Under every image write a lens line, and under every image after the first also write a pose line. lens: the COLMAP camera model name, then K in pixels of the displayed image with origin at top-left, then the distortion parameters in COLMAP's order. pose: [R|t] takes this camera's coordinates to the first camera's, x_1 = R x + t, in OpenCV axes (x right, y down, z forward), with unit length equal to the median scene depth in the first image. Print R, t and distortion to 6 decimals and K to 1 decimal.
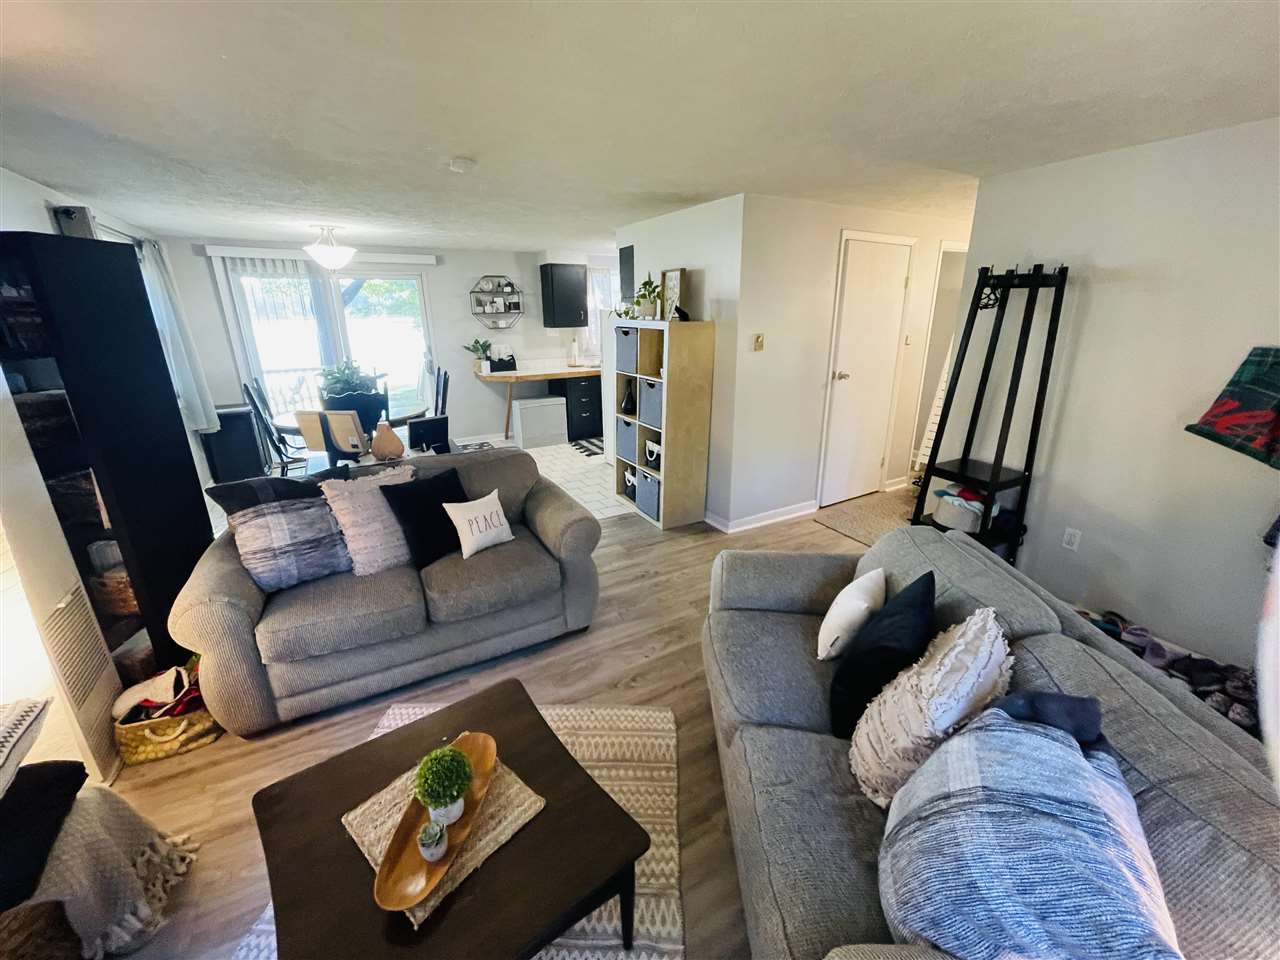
lens RADIAL K [[518.6, 0, 642.3], [0, 518.6, 478.7], [0, 0, 1]] dist [-0.004472, 0.000656]
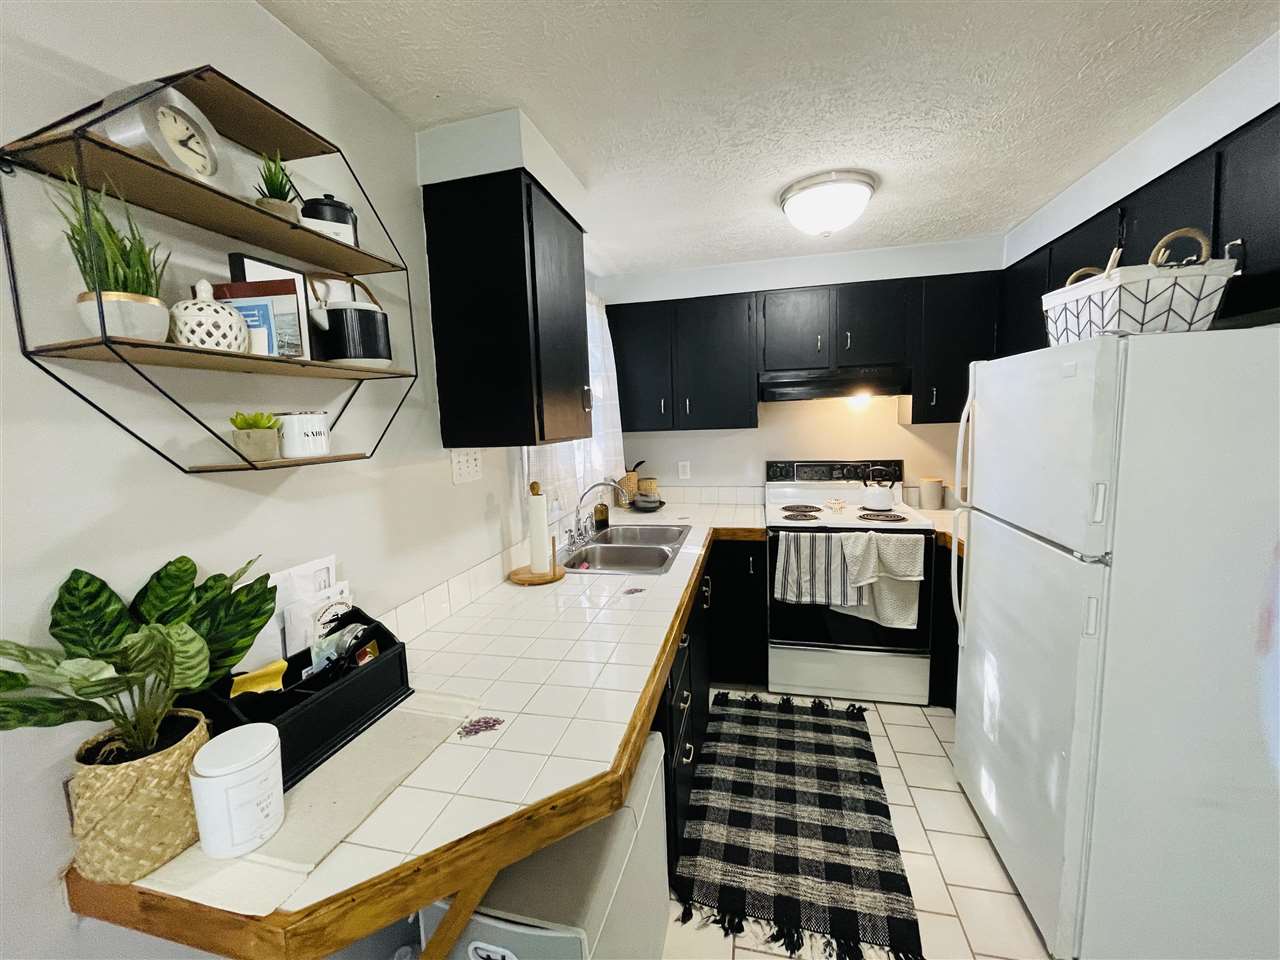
lens RADIAL K [[518.6, 0, 634.7], [0, 518.6, 473.4], [0, 0, 1]] dist [-0.004472, 0.000656]
pose [[0.686815, -0.092626, 0.720906, -0.318290], [0.258460, 0.958143, -0.123130, -0.246230], [-0.679326, 0.270893, 0.682007, 0.841147]]
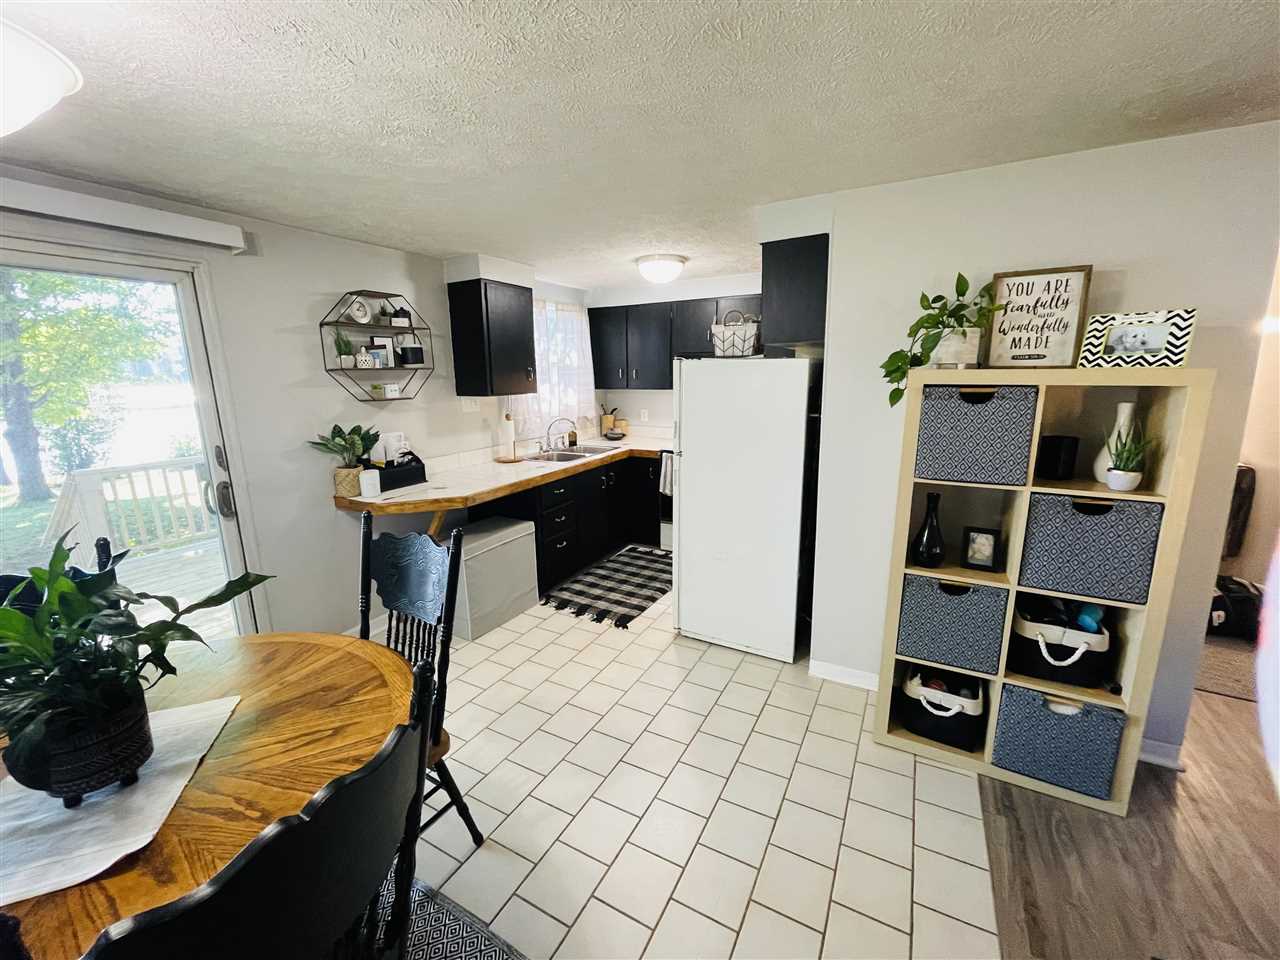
lens RADIAL K [[518.6, 0, 634.7], [0, 518.6, 475.6], [0, 0, 1]] dist [-0.004472, 0.000656]
pose [[0.855755, -0.104804, 0.506656, -0.333377], [0.167548, 0.982635, -0.079730, -0.145747], [-0.489501, 0.153119, 0.858454, 0.490757]]
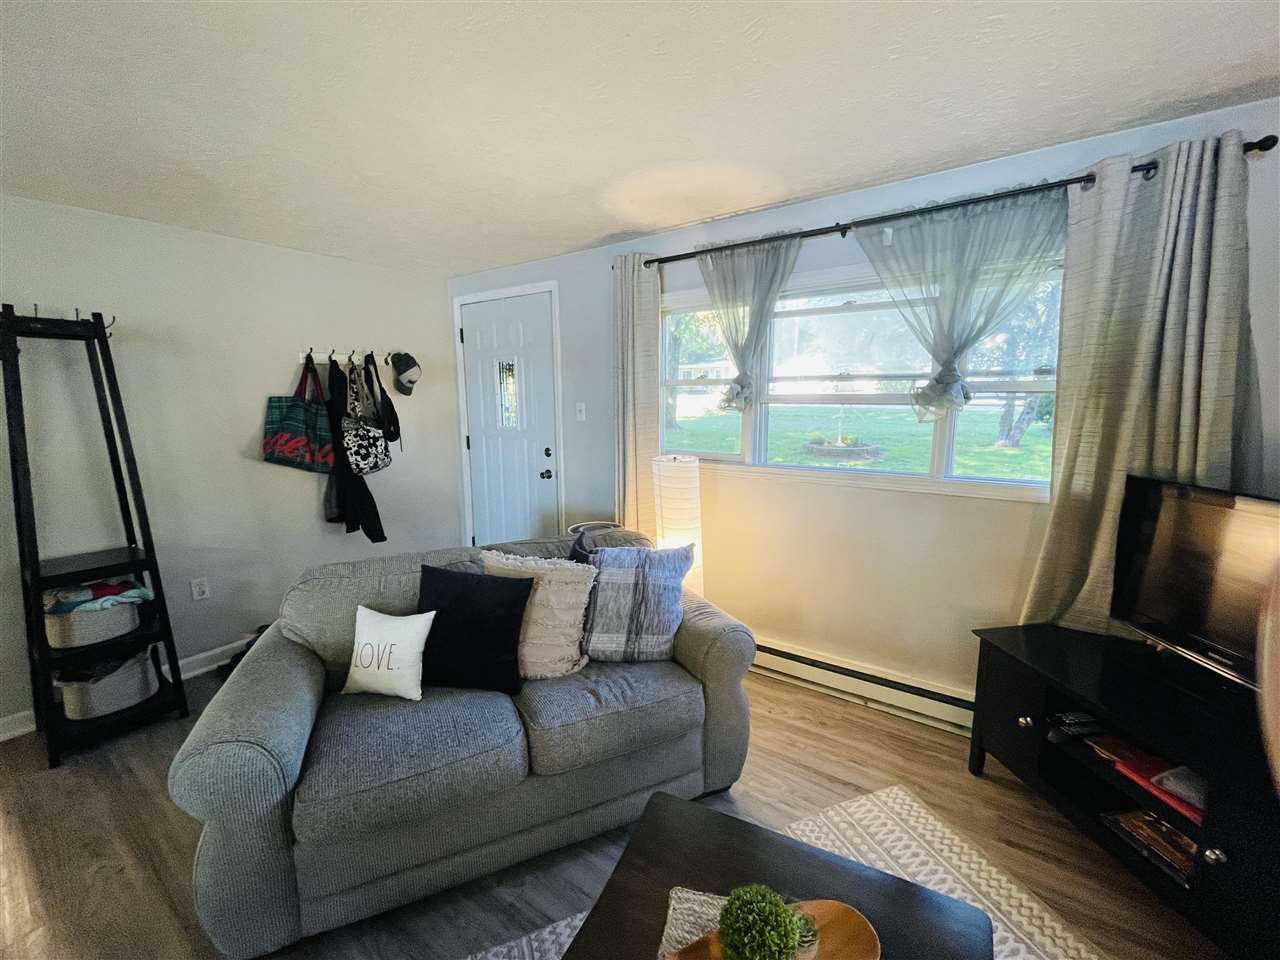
lens RADIAL K [[518.6, 0, 632.9], [0, 518.6, 484.5], [0, 0, 1]] dist [-0.004472, 0.000656]
pose [[-0.420215, -0.142046, 0.896238, -0.148919], [0.292960, 0.913546, 0.282148, -0.039992], [-0.858833, 0.381125, -0.342272, 0.200896]]
